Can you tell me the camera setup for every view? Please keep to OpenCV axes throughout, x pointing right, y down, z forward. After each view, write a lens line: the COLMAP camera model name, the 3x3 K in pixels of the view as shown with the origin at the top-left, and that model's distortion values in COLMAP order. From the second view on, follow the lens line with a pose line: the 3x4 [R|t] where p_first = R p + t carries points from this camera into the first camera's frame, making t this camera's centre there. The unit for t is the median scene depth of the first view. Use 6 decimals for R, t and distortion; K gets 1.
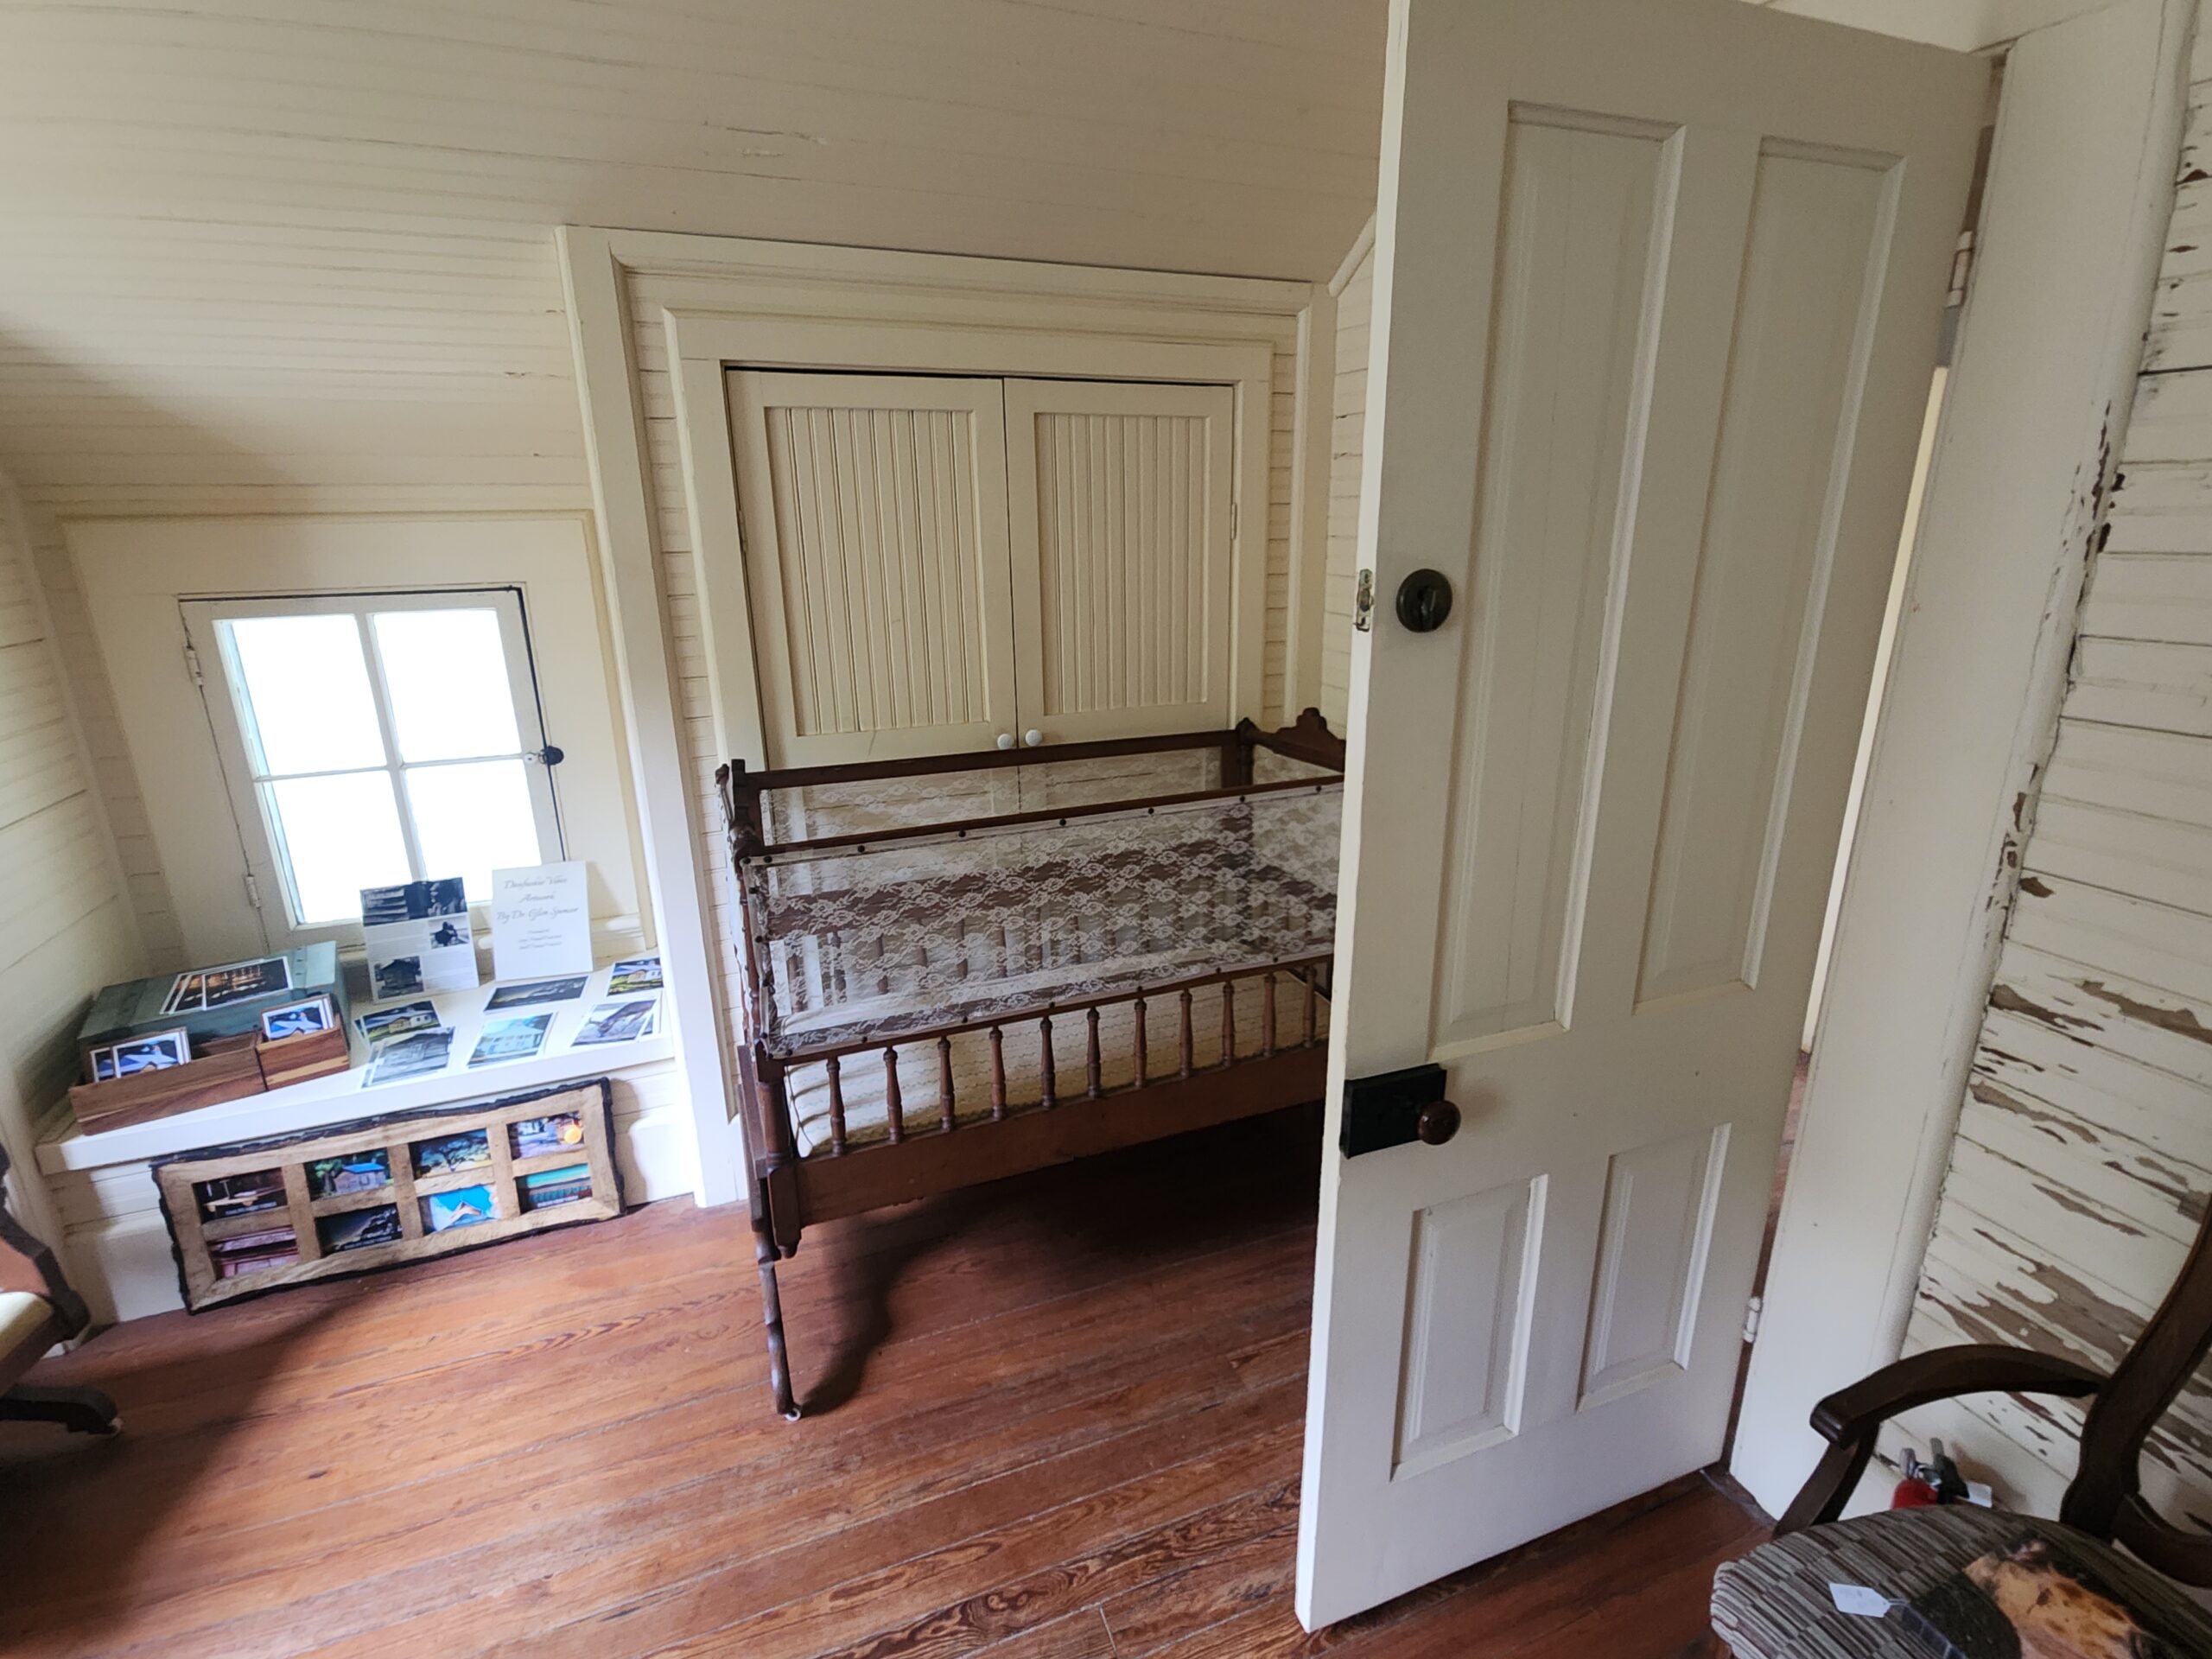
lens RADIAL K [[1024.1, 0, 1106.6], [0, 1024.1, 823.7], [0, 0, 1]] dist [0.003516, -0.000435]
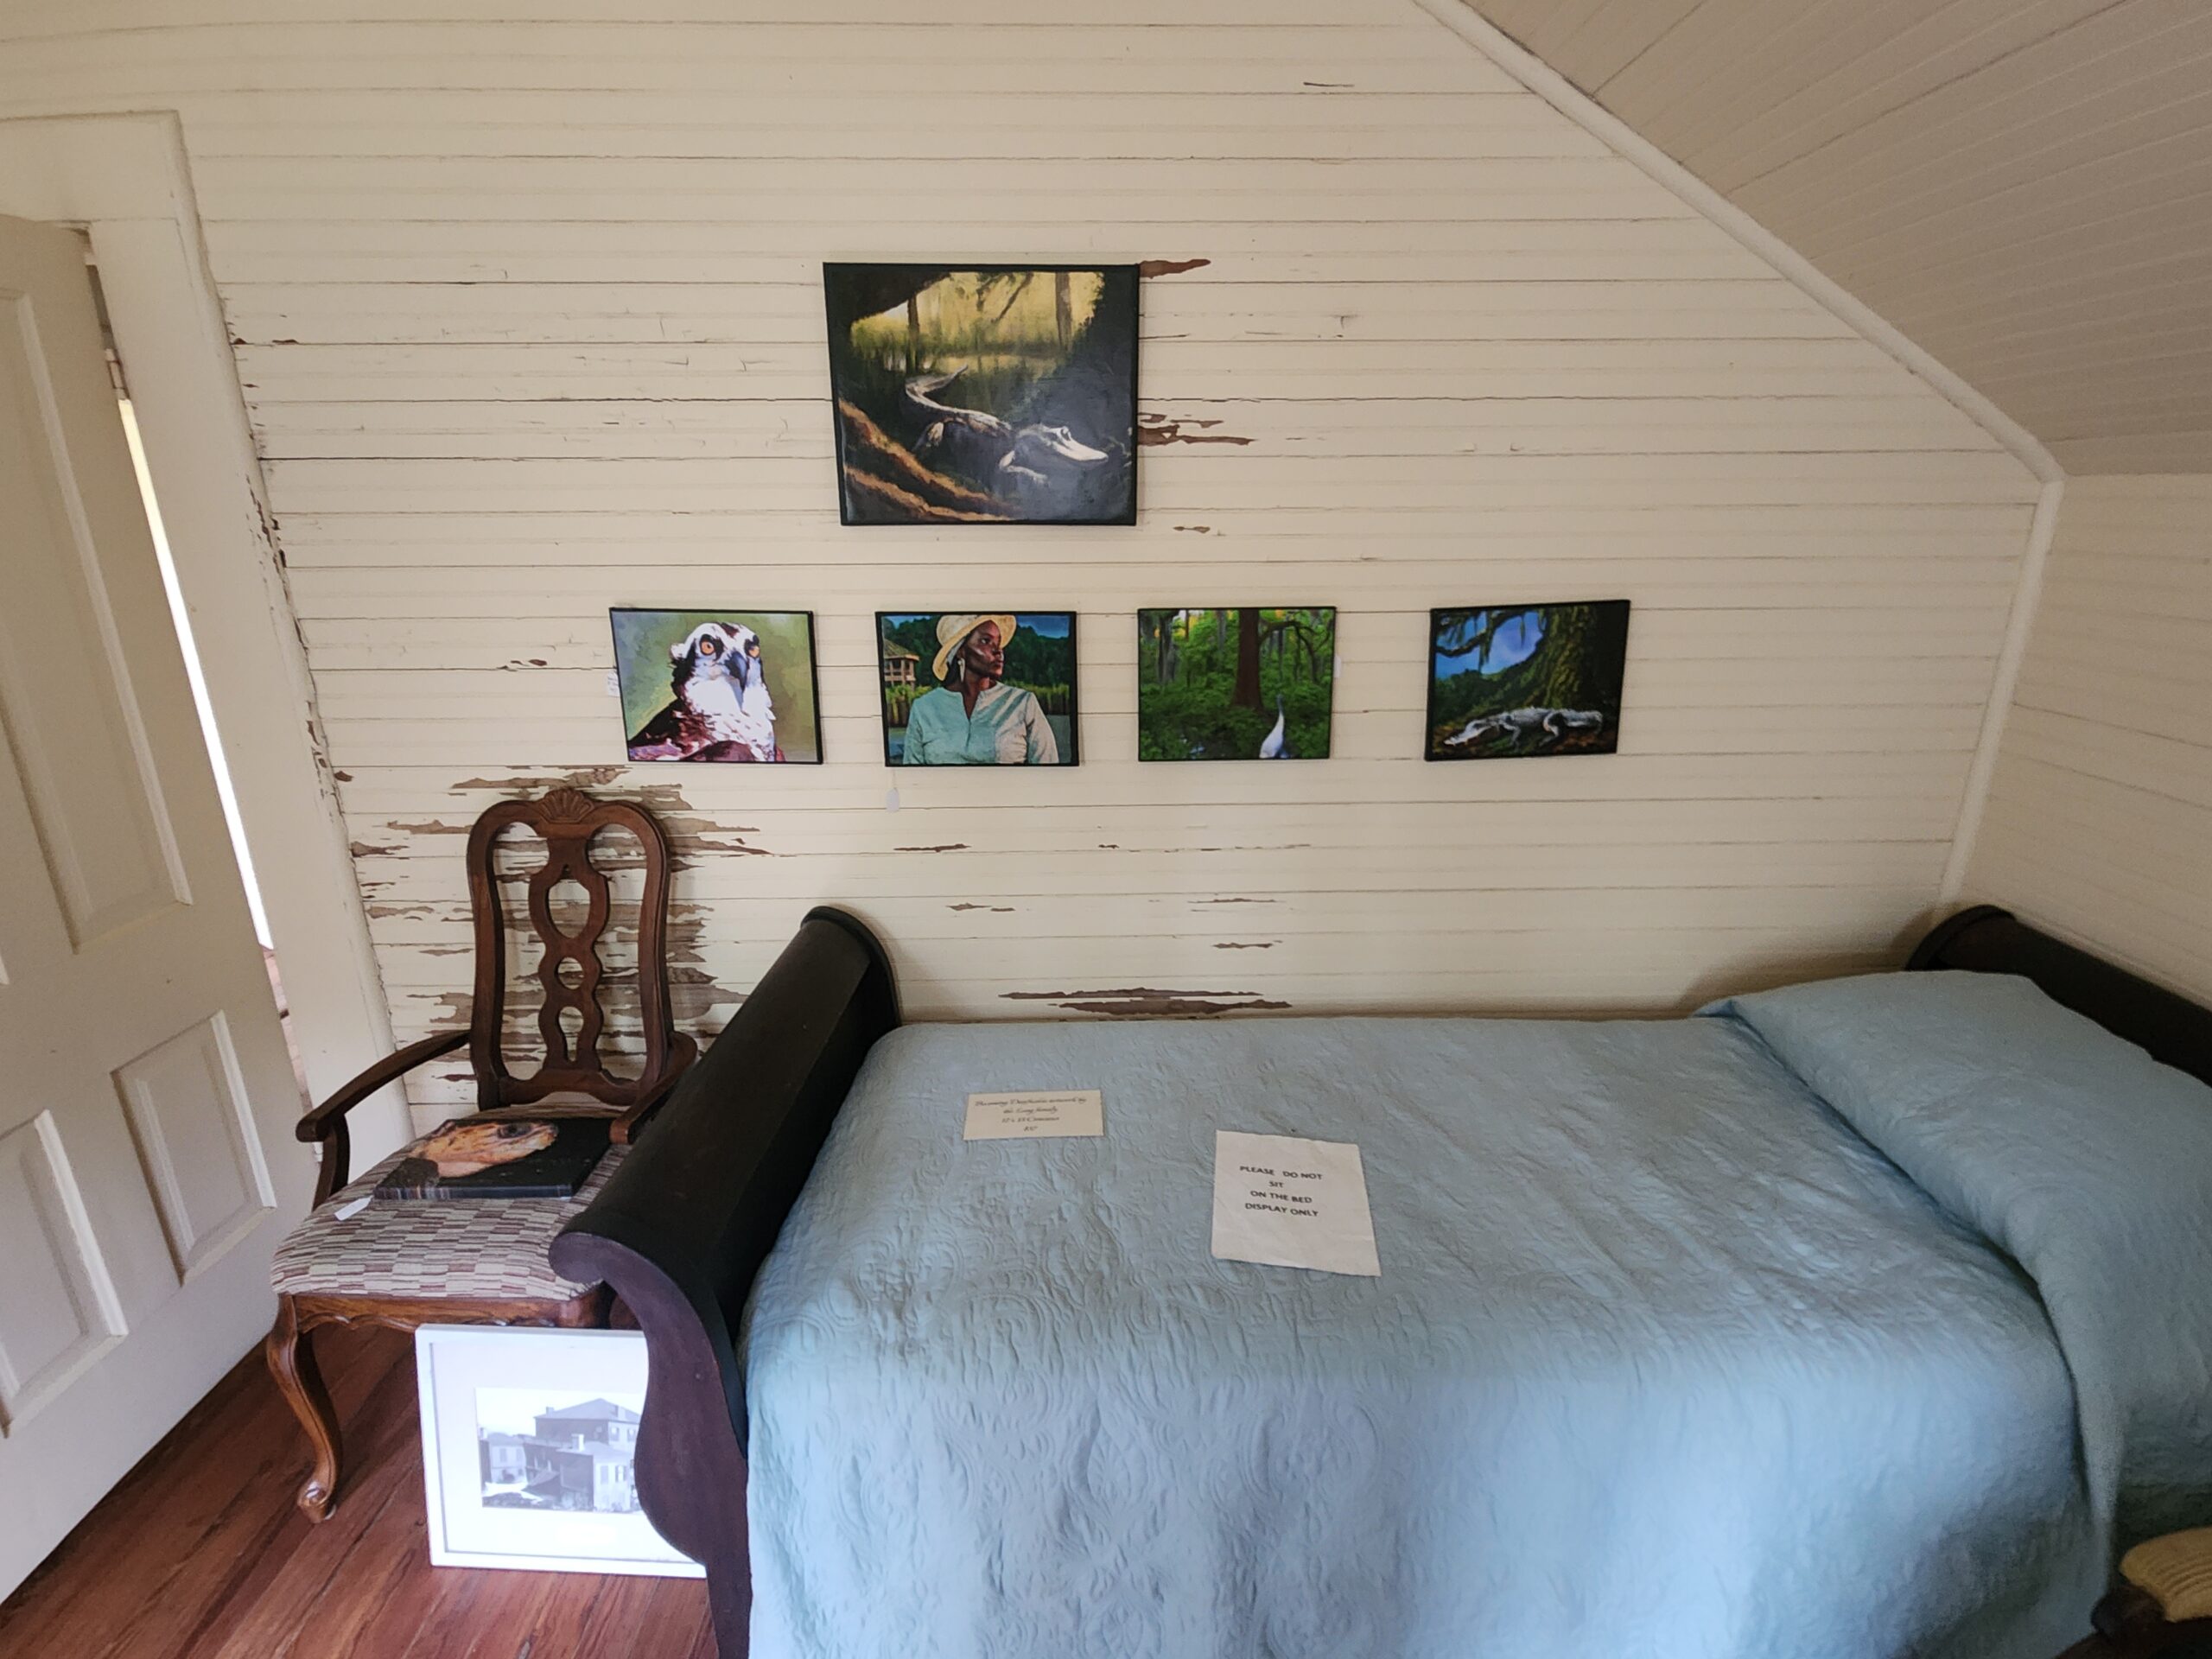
lens RADIAL K [[1024.1, 0, 1106.8], [0, 1024.1, 818.5], [0, 0, 1]] dist [0.003516, -0.000435]
pose [[0.357702, -0.262006, 0.896327, -0.114932], [0.272479, 0.947349, 0.168180, 0.178906], [-0.893199, 0.184072, 0.410260, -0.700637]]
